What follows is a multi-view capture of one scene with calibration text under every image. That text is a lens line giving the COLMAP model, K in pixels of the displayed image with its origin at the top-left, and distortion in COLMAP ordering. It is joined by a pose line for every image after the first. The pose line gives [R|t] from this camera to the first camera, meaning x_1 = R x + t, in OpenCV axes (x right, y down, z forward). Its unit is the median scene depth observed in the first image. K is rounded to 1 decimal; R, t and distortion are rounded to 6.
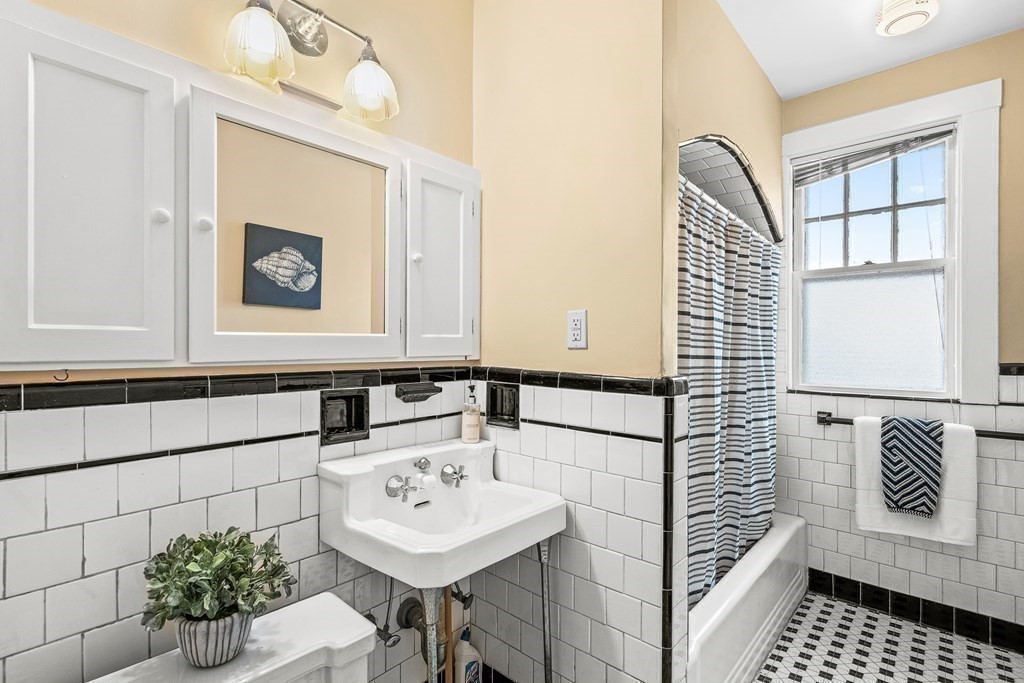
lens RADIAL K [[478.1, 0, 509.6], [0, 478.1, 344.8], [0, 0, 1]] dist [-0.002980, 0.001960]
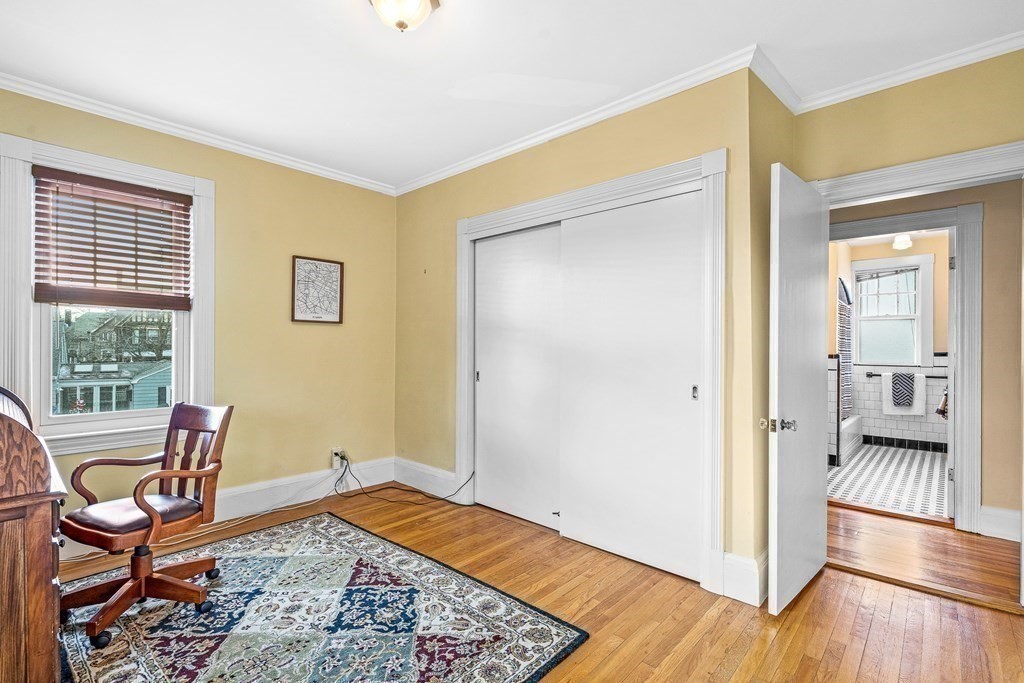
lens RADIAL K [[478.1, 0, 507.6], [0, 478.1, 346.9], [0, 0, 1]] dist [-0.002980, 0.001960]
pose [[0.999972, 0.001767, -0.007304, -1.333275], [-0.001759, 0.999998, 0.001072, 0.006277], [0.007306, -0.001059, 0.999973, -1.661746]]
